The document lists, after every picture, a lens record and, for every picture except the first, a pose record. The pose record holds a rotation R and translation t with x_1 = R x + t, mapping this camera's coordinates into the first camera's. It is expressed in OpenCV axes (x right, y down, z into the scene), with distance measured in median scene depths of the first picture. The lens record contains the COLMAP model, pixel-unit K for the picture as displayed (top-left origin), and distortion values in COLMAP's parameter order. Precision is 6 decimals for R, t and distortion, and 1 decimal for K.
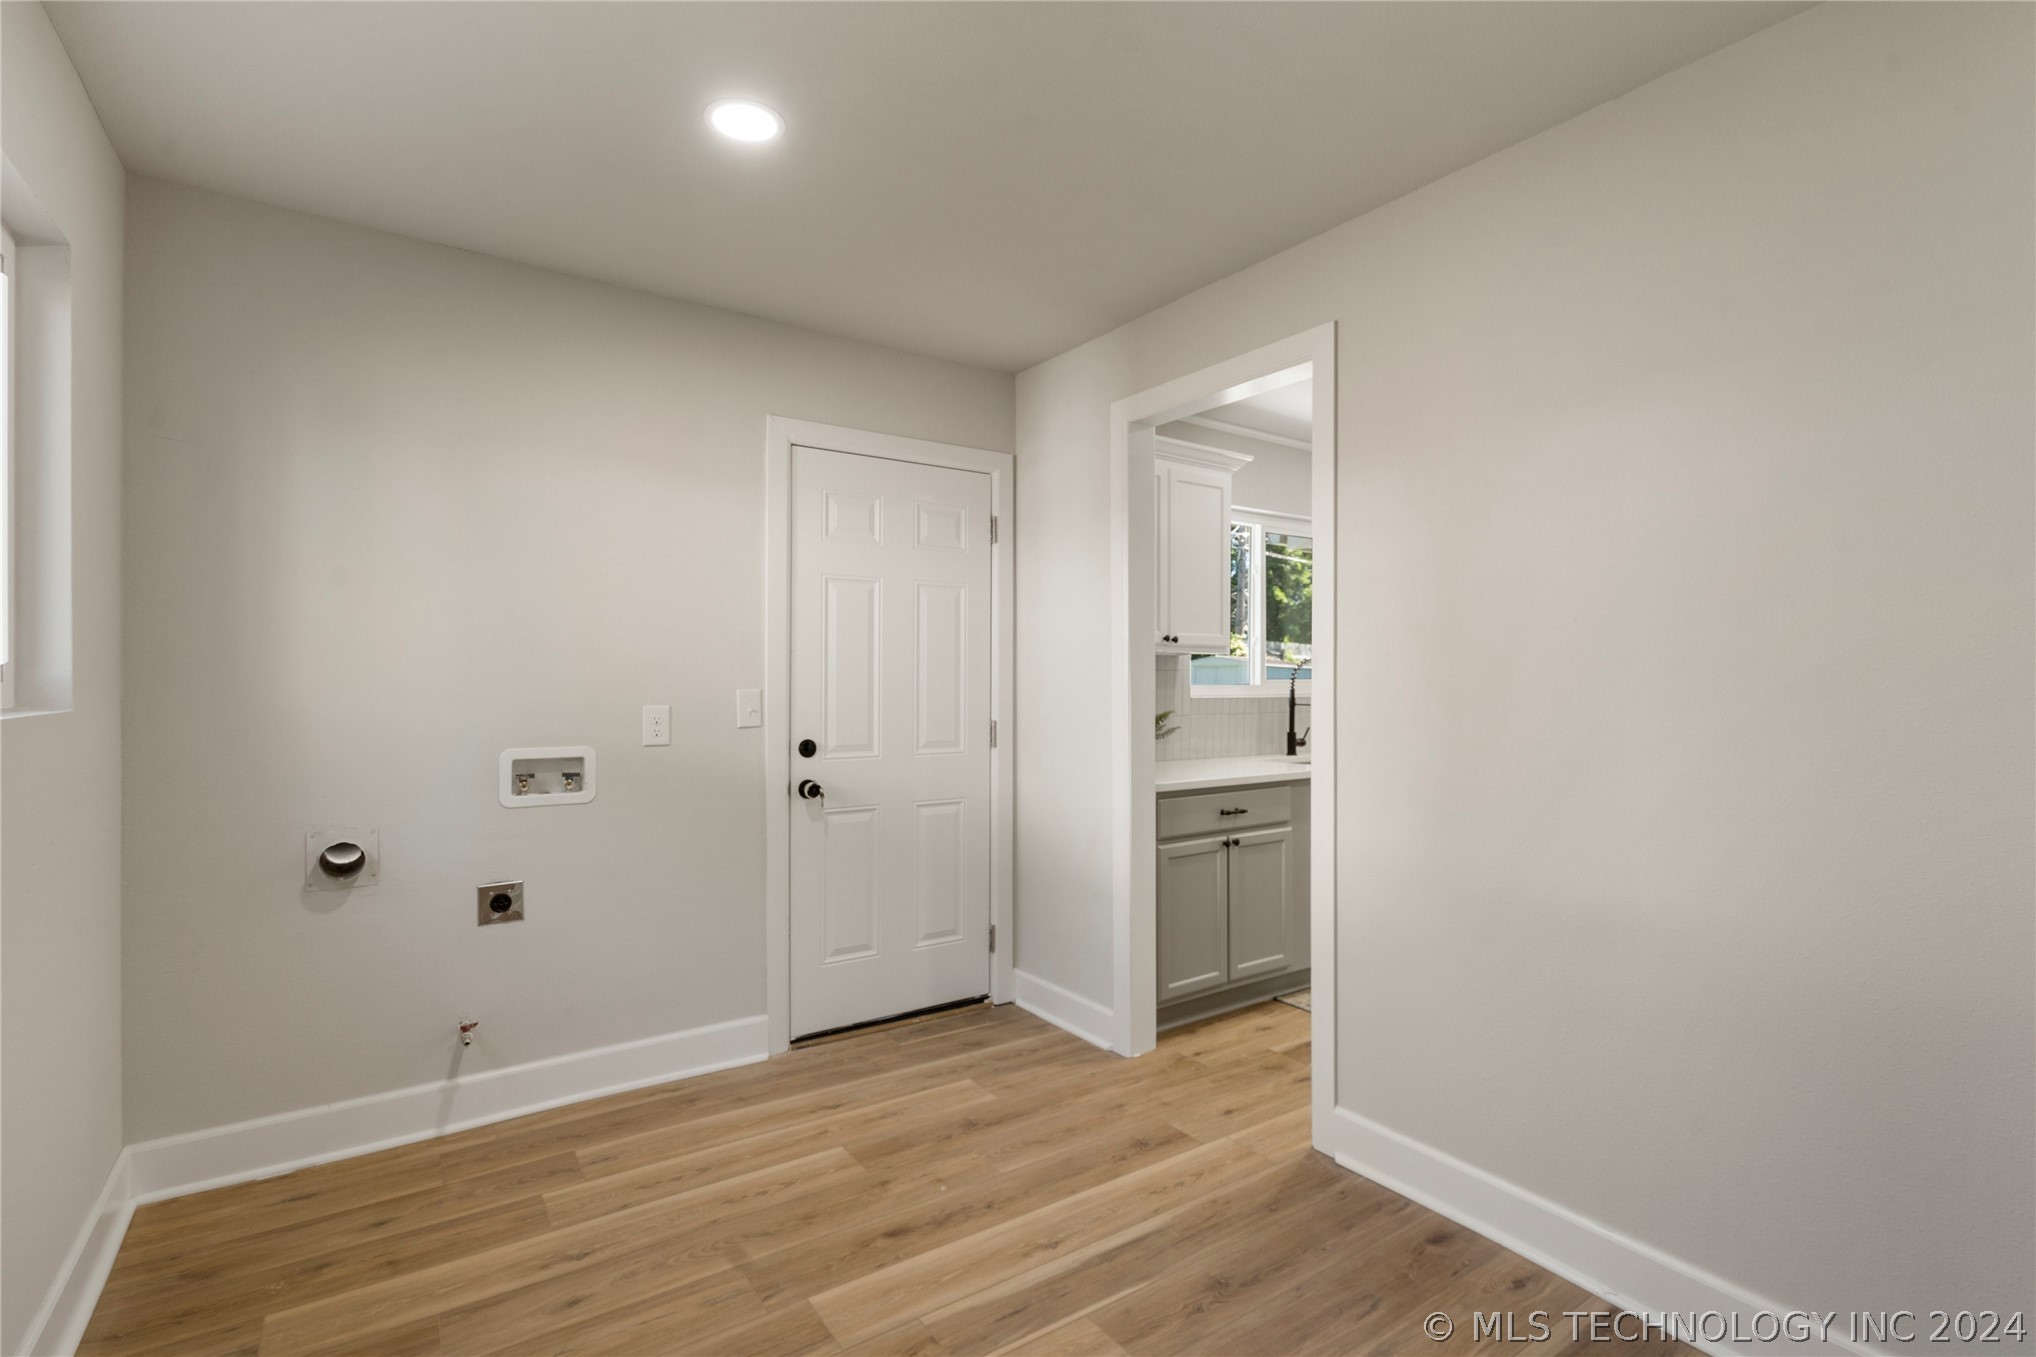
lens RADIAL K [[944.4, 0, 1025.6], [0, 944.4, 676.4], [0, 0, 1]] dist [-0.001870, -0.001739]
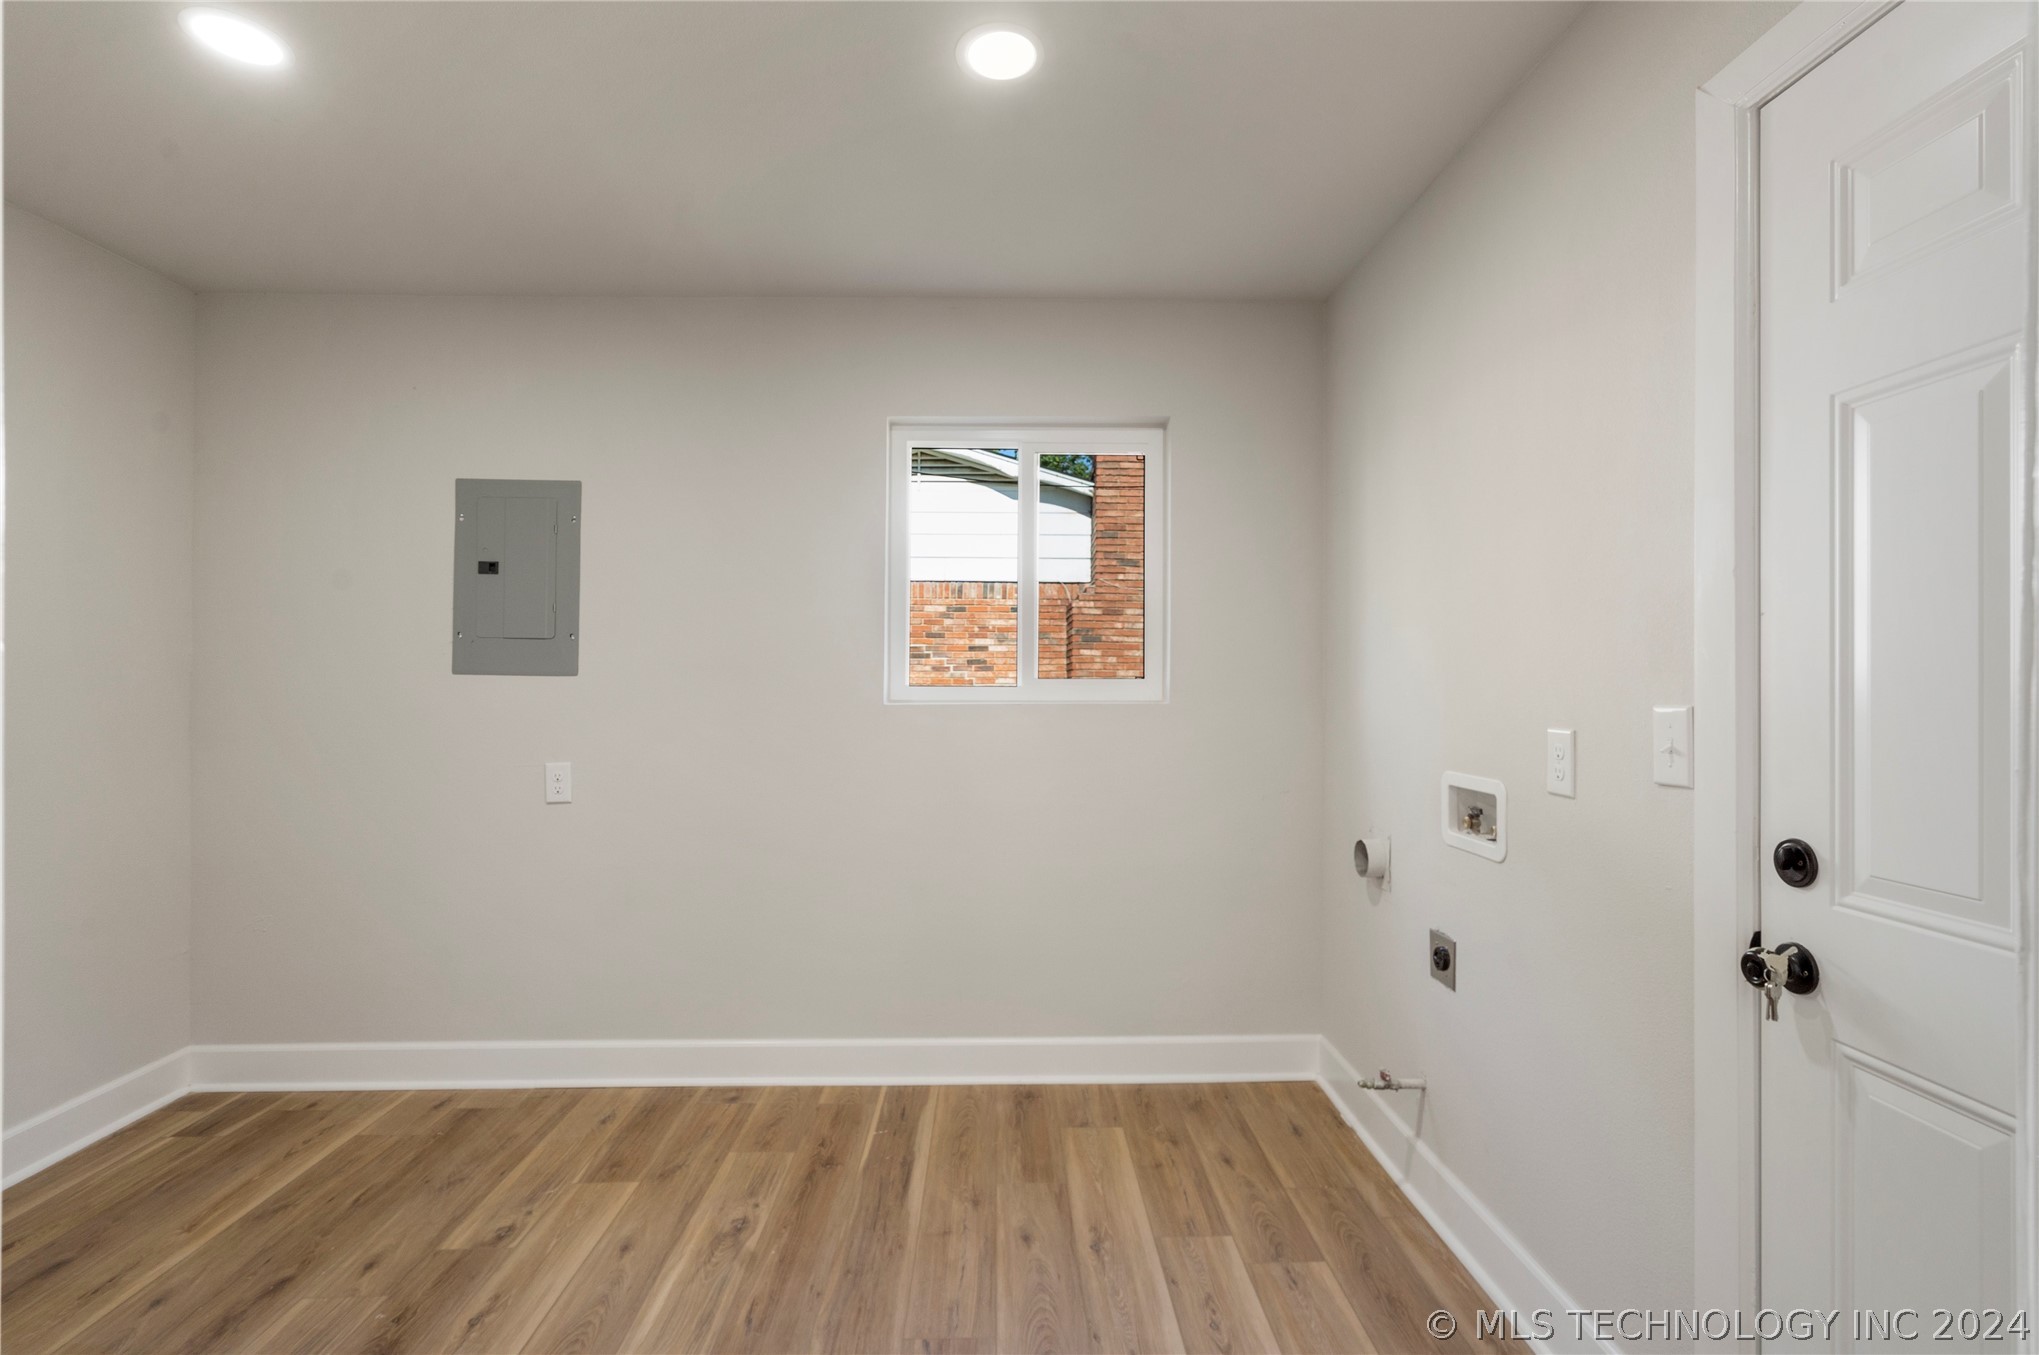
lens RADIAL K [[945.8, 0, 1026.1], [0, 945.8, 679.6], [0, 0, 1]] dist [-0.001870, -0.001739]
pose [[-0.566022, -0.006839, -0.824362, 0.374367], [-0.000664, 0.999969, -0.007840, 0.006523], [0.824390, -0.003890, -0.566009, 1.355465]]
